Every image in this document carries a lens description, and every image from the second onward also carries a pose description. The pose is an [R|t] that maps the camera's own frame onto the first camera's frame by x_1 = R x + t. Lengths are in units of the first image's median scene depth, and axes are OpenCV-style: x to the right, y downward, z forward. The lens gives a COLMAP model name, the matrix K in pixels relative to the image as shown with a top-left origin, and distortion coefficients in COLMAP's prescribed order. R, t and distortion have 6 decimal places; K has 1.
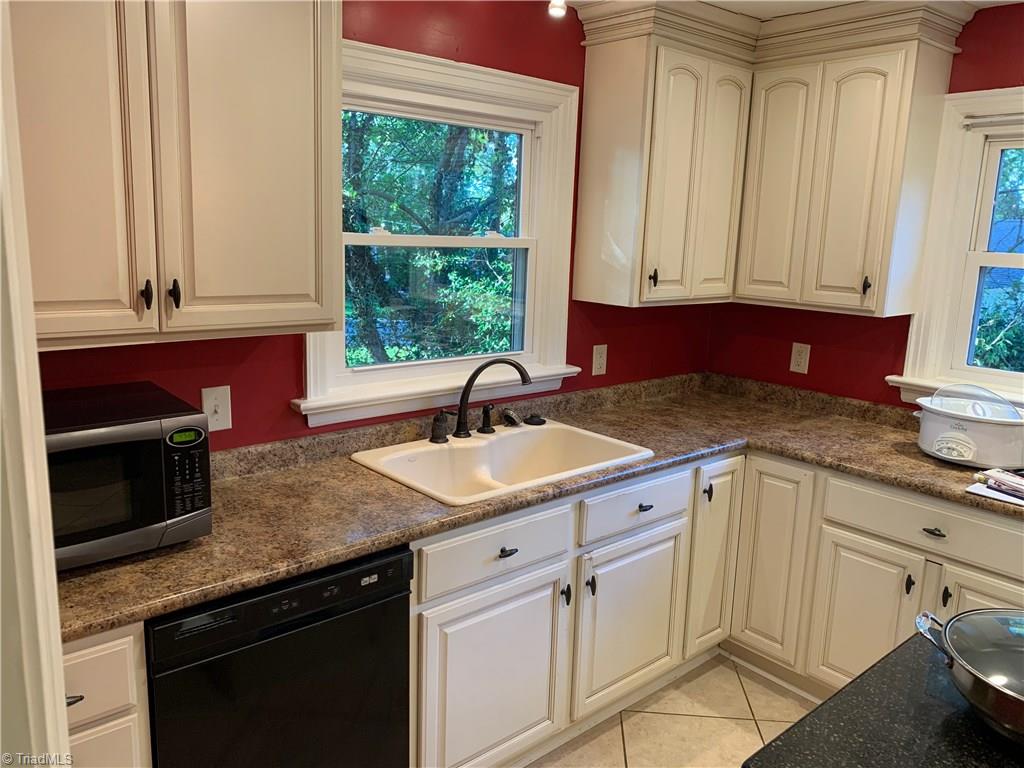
lens RADIAL K [[781.7, 0, 516.4], [0, 781.7, 366.1], [0, 0, 1]] dist [0.034242, -0.000808]
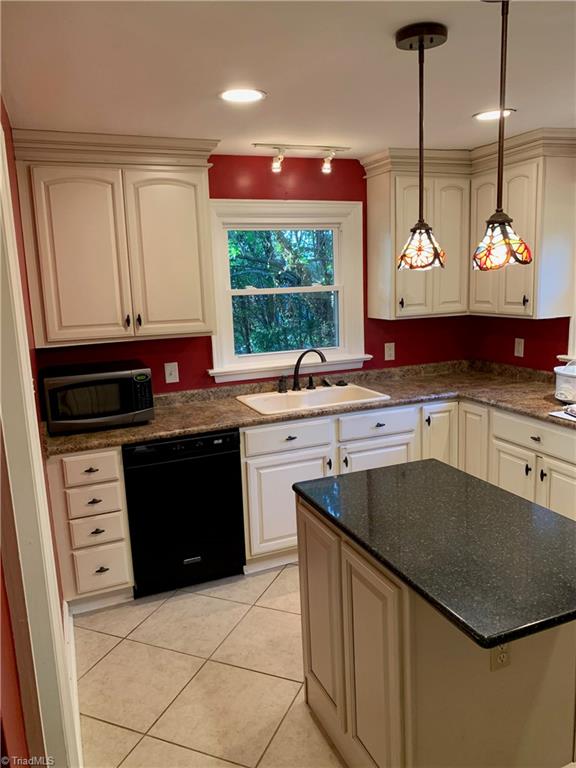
lens RADIAL K [[586.3, 0, 303.5], [0, 586.3, 379.8], [0, 0, 1]] dist [0.034242, -0.000808]
pose [[0.945391, -0.012802, -0.325687, 0.422575], [0.011882, 0.999918, -0.004815, 0.071324], [0.325722, 0.000683, 0.945465, -0.371499]]
